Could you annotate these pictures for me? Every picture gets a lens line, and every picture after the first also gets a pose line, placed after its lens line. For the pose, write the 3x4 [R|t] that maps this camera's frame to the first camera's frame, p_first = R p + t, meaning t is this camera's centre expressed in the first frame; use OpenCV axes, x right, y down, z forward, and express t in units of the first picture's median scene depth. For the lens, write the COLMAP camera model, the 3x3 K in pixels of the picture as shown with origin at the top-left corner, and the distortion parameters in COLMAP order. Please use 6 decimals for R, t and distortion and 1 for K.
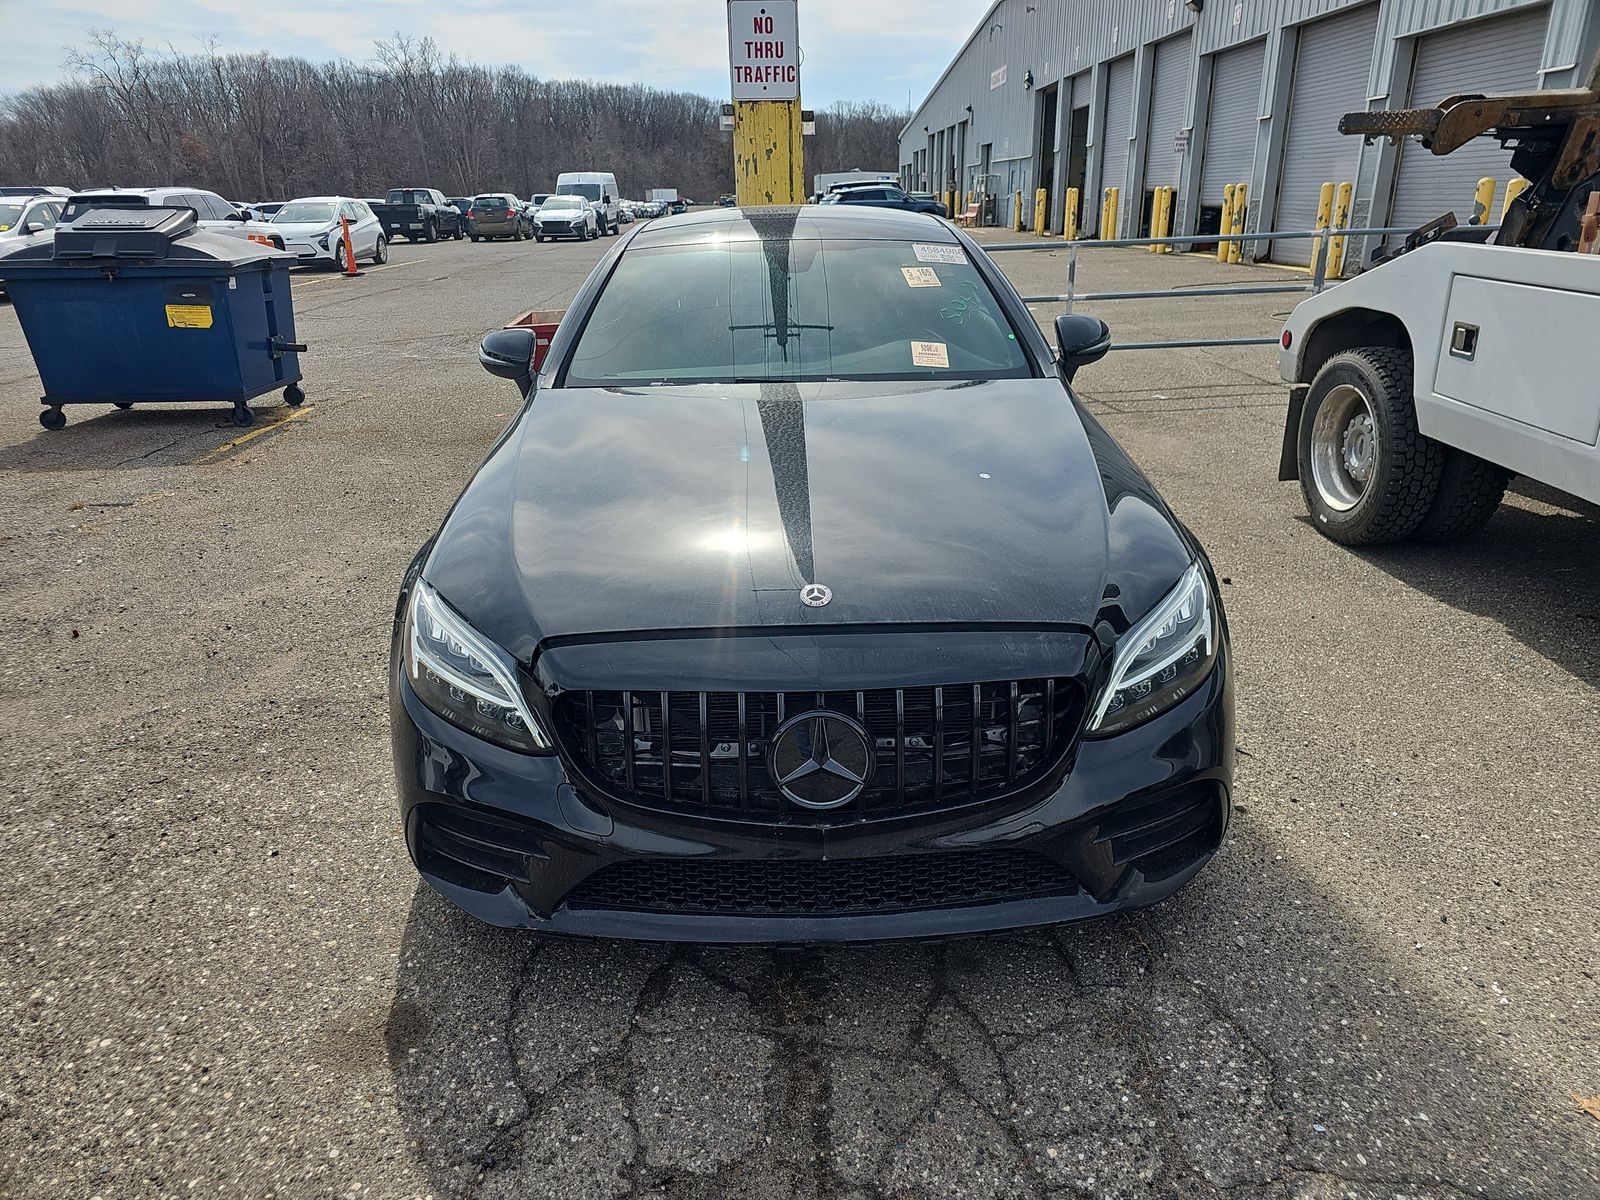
lens RADIAL K [[1103.6, 0, 800.0], [0, 1103.6, 600.0], [0, 0, 1]] dist [0.040426, -0.030894]
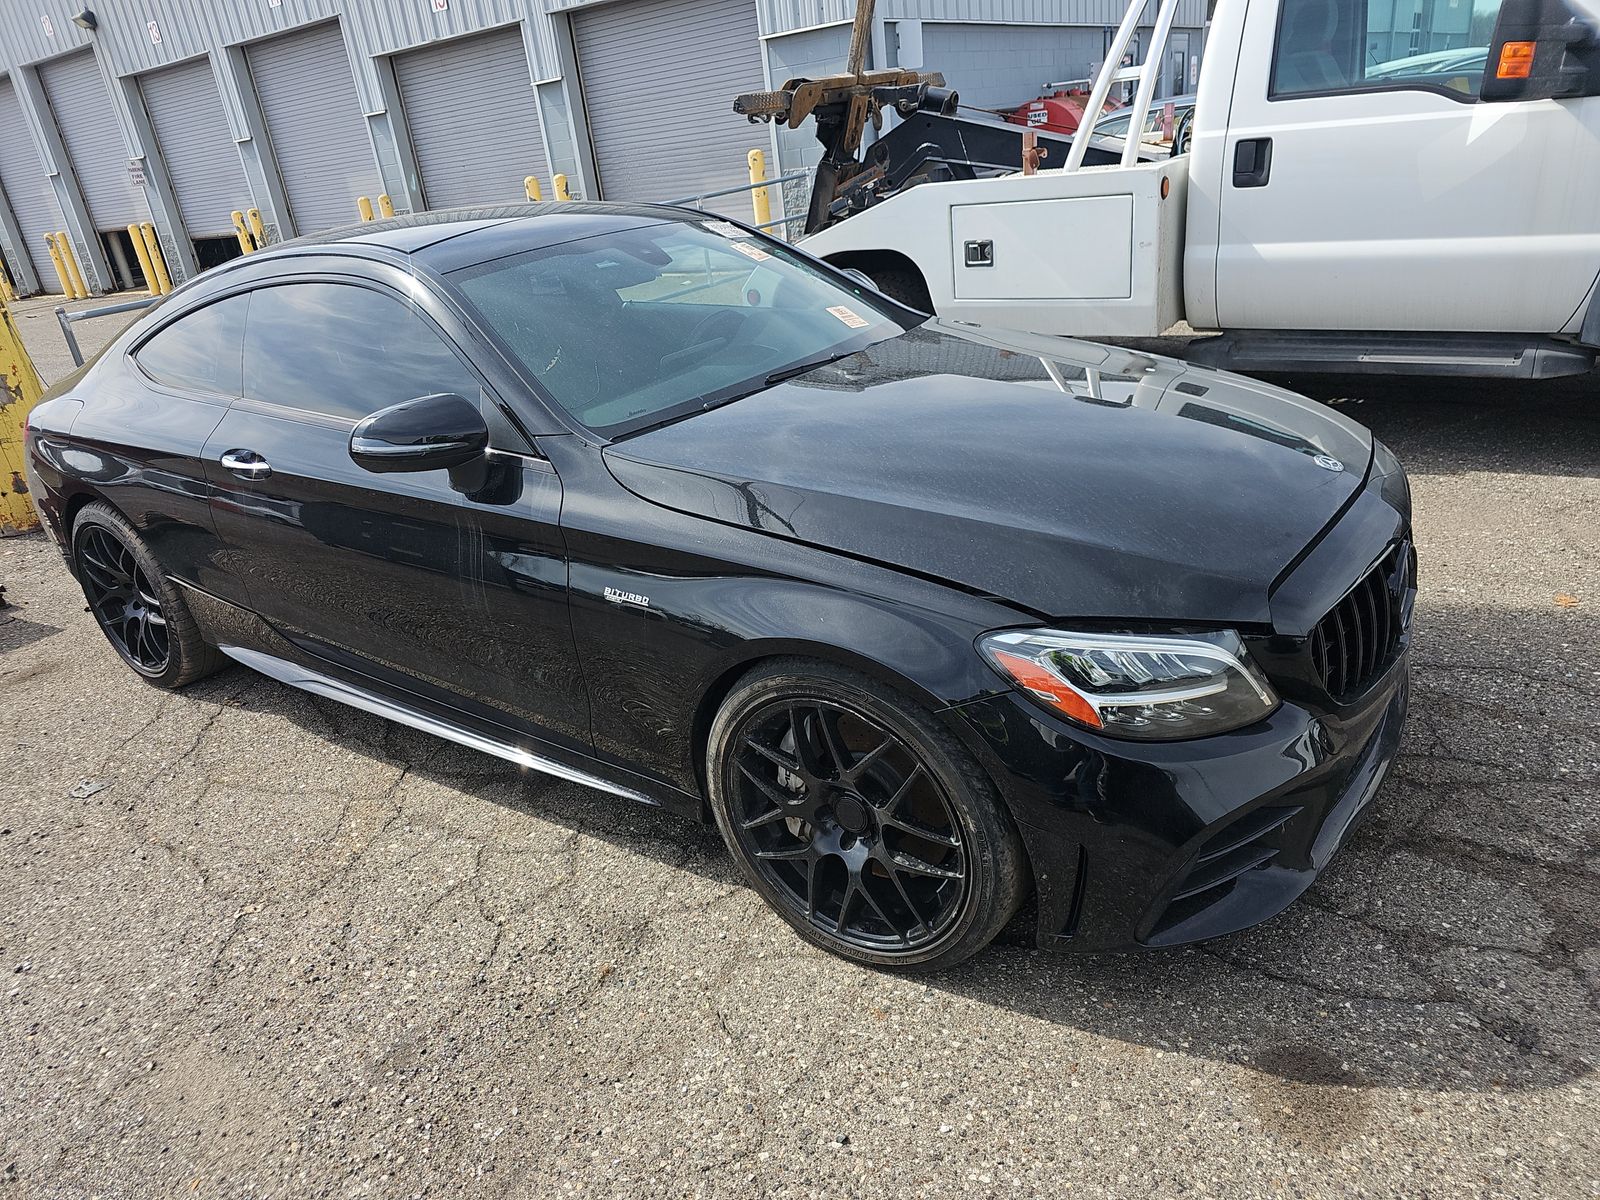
lens RADIAL K [[1103.6, 0, 800.0], [0, 1103.6, 600.0], [0, 0, 1]] dist [0.040426, -0.030894]
pose [[0.564734, -0.357519, 0.743811, -0.231581], [0.377839, 0.913291, 0.152109, -0.049144], [-0.733698, 0.195140, 0.650851, 0.136466]]
